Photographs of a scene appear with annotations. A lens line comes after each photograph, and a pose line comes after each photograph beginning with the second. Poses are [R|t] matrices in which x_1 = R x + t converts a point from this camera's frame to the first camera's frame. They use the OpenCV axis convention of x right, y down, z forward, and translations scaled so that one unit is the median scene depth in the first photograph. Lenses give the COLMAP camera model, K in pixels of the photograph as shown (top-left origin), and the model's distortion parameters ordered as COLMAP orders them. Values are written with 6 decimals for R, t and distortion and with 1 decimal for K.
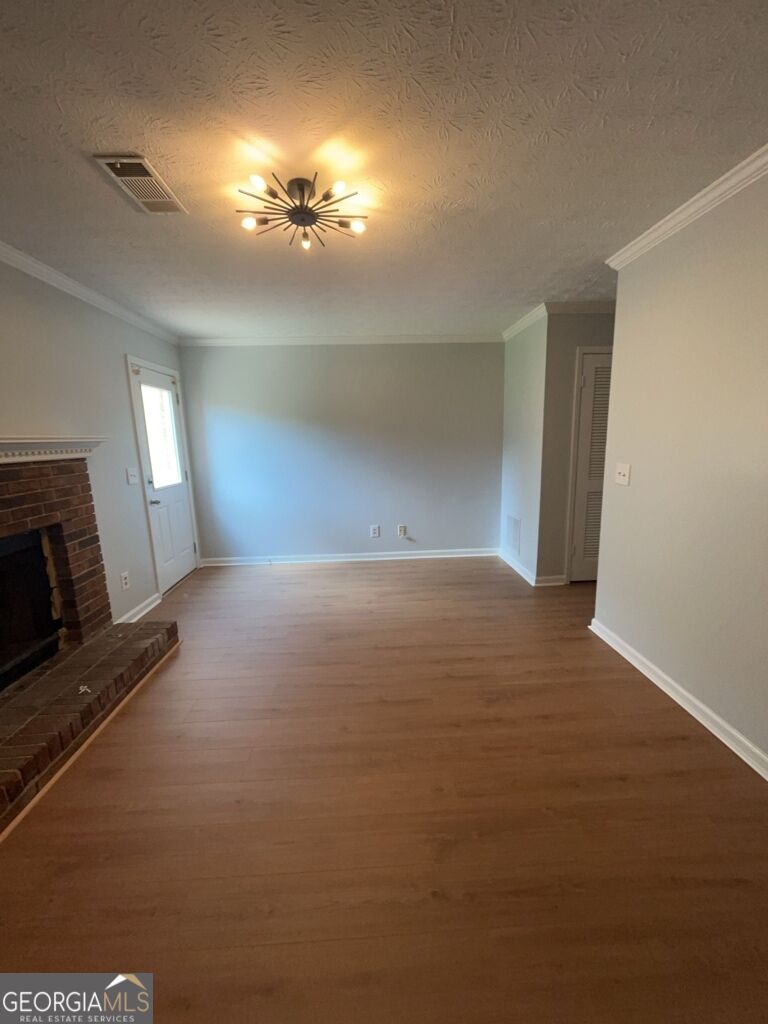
lens RADIAL K [[412.5, 0, 384.1], [0, 412.5, 509.1], [0, 0, 1]] dist [-0.001911, -0.000275]
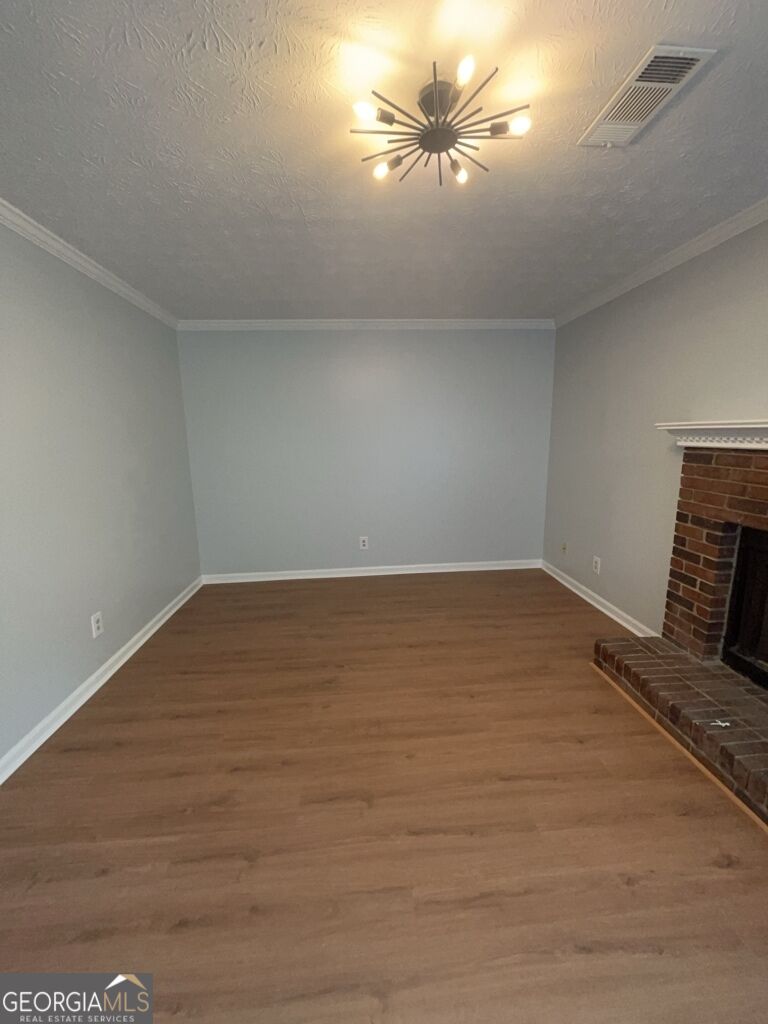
lens RADIAL K [[412.5, 0, 385.5], [0, 412.5, 510.2], [0, 0, 1]] dist [-0.001911, -0.000275]
pose [[-0.998568, 0.046414, -0.026613, -0.035670], [0.034199, 0.936252, 0.349661, -0.243828], [0.041145, 0.348250, -0.936498, 1.363404]]
